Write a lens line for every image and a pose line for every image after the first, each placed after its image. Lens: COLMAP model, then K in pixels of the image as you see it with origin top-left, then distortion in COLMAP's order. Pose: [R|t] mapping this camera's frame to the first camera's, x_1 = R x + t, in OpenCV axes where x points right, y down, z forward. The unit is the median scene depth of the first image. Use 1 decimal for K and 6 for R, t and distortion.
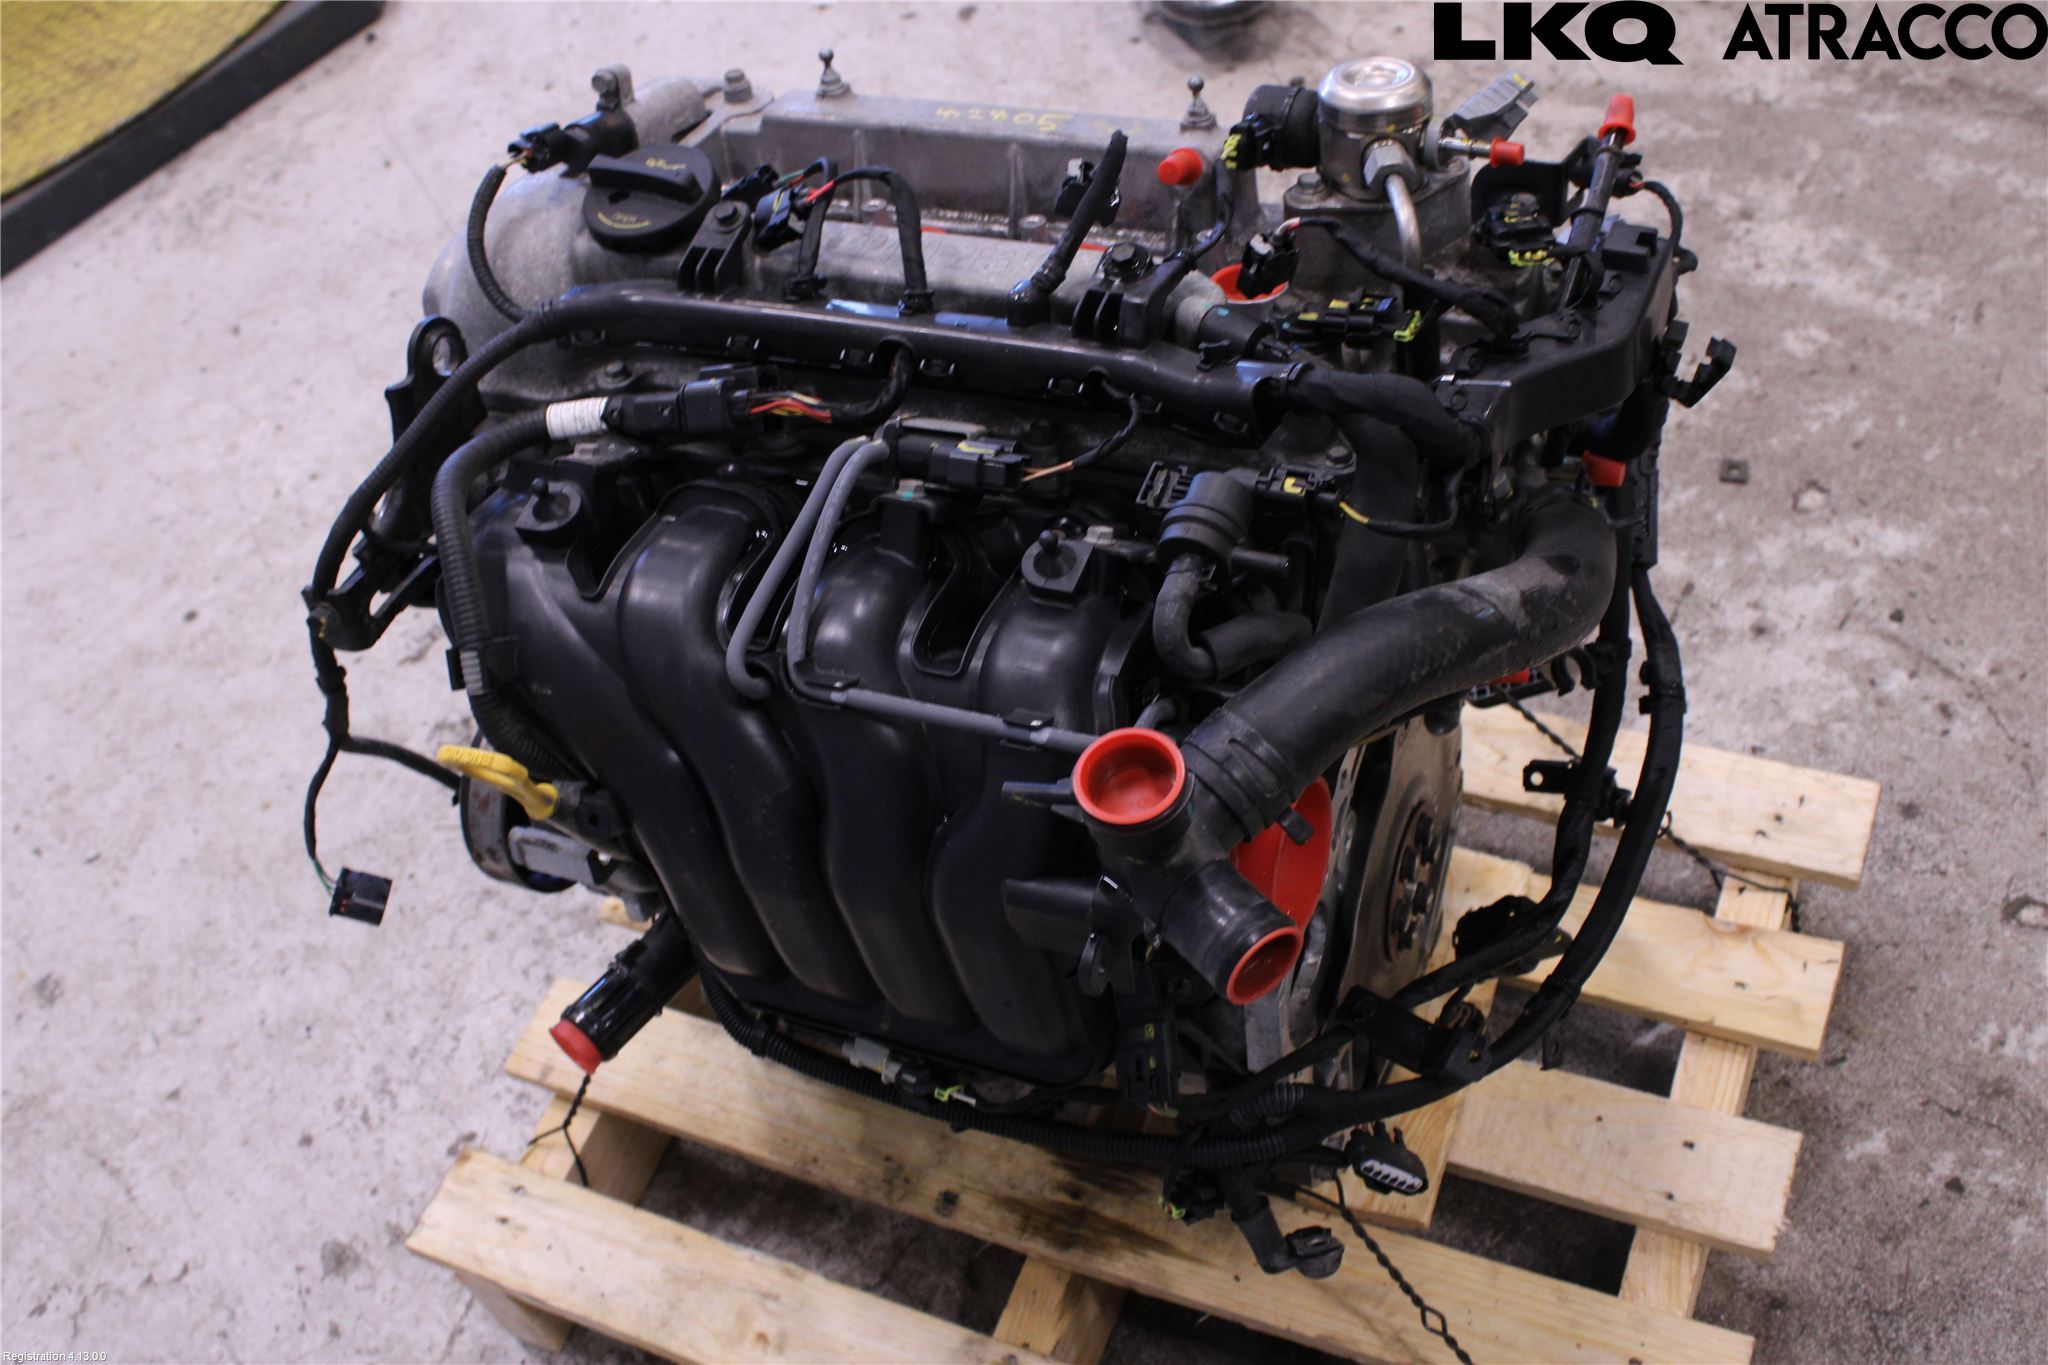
lens RADIAL K [[2024.8, 0, 1023.2], [0, 2024.8, 685.0], [0, 0, 1]] dist [-0.065491, 0.000000]
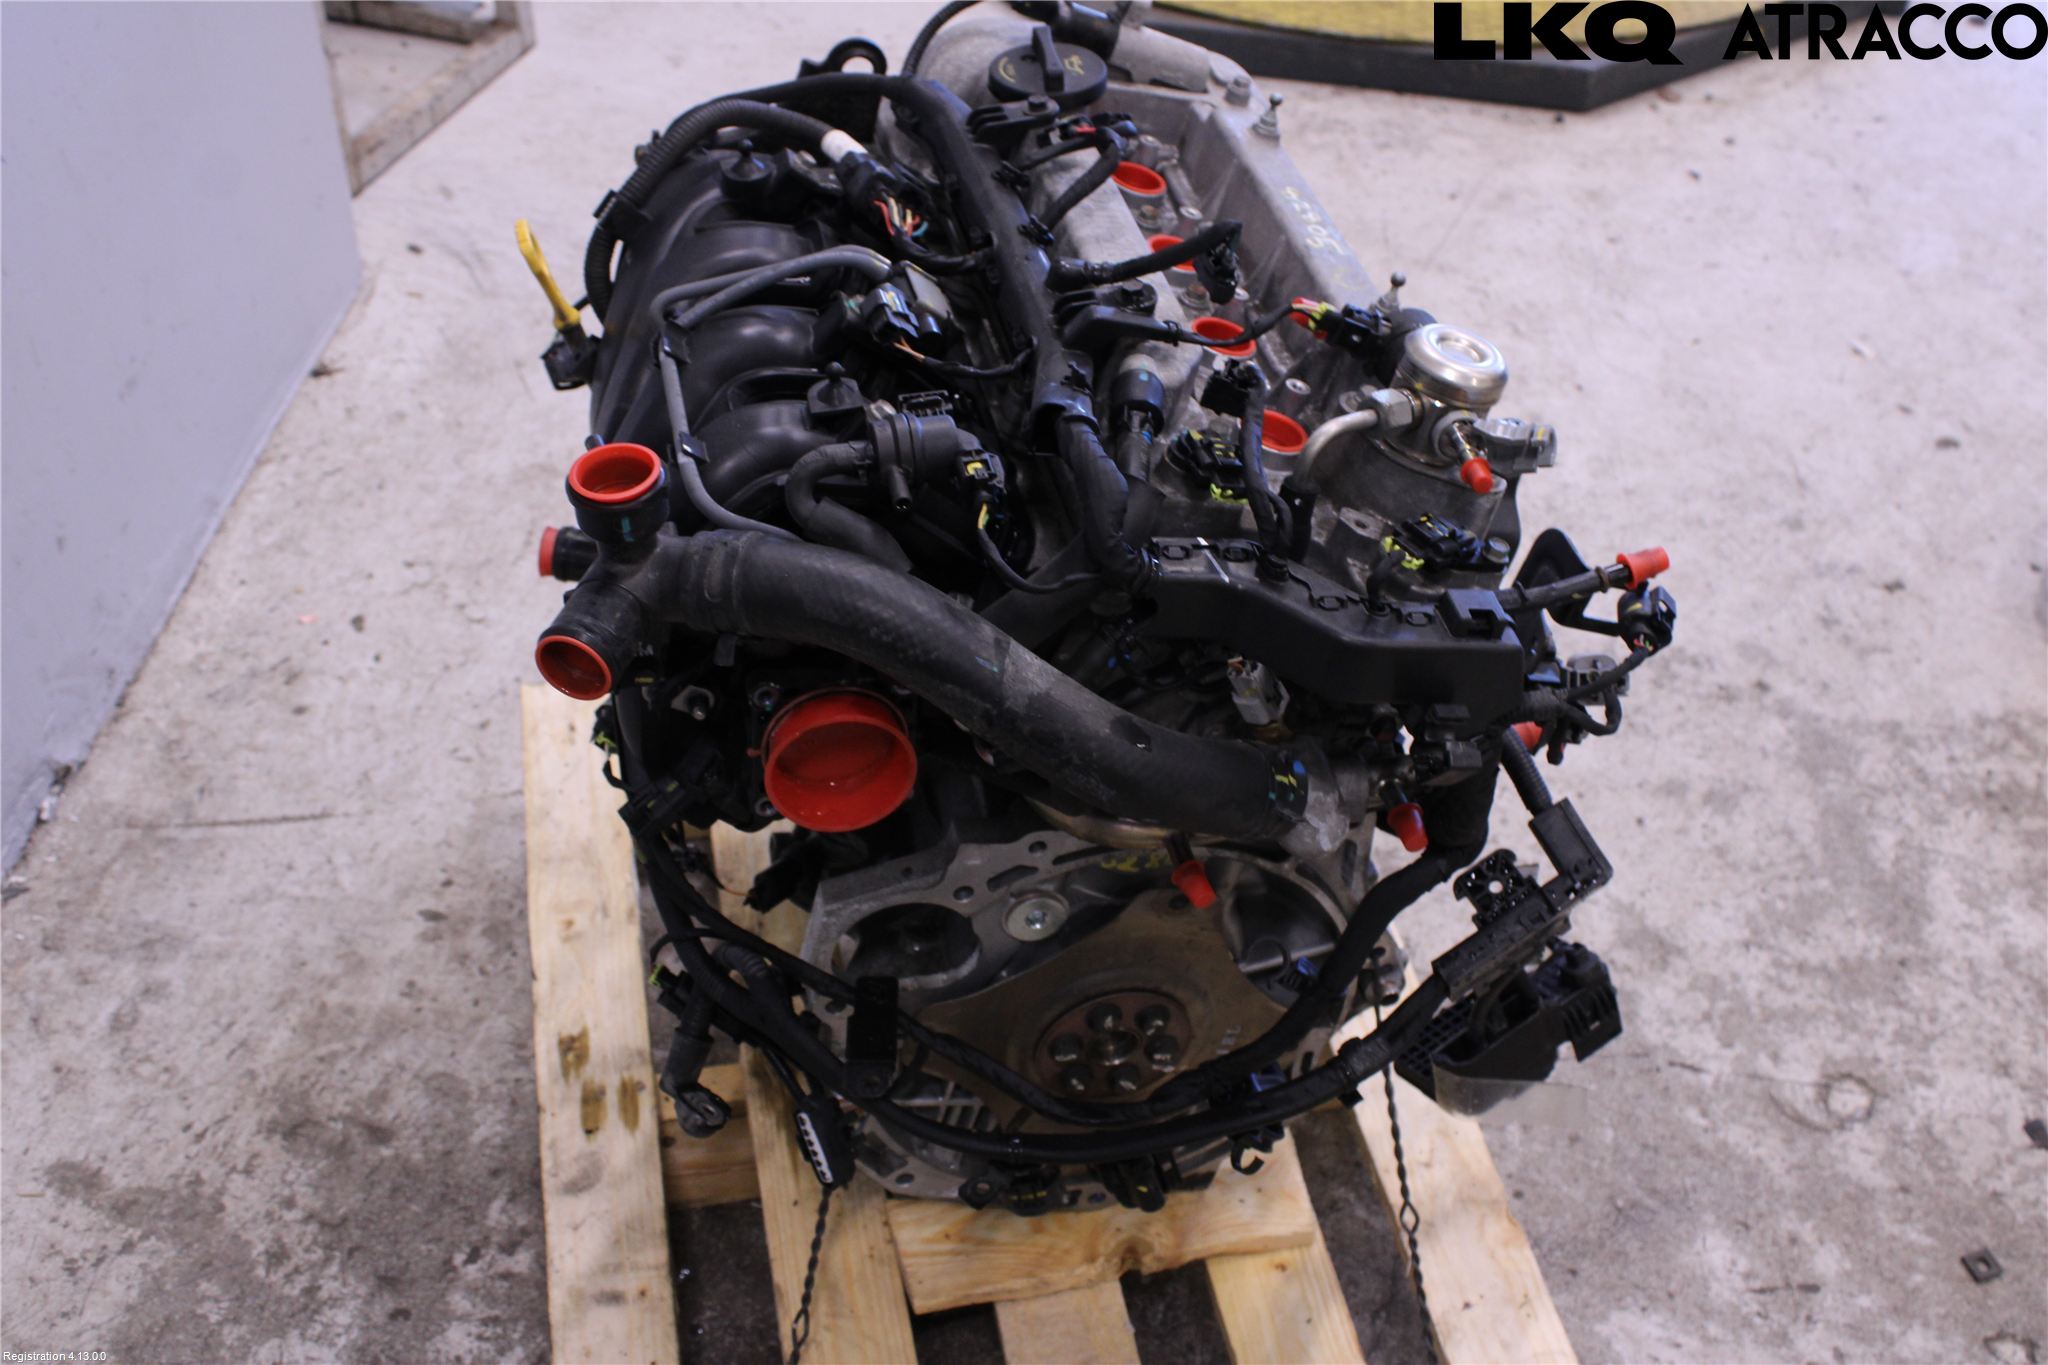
lens RADIAL K [[2024.8, 0, 1009.7], [0, 2024.8, 679.0], [0, 0, 1]] dist [-0.065491, 0.000000]
pose [[0.558862, 0.697323, -0.448791, 0.533223], [-0.730847, 0.669896, 0.130777, -0.132608], [0.391838, 0.254911, 0.884016, 0.036311]]
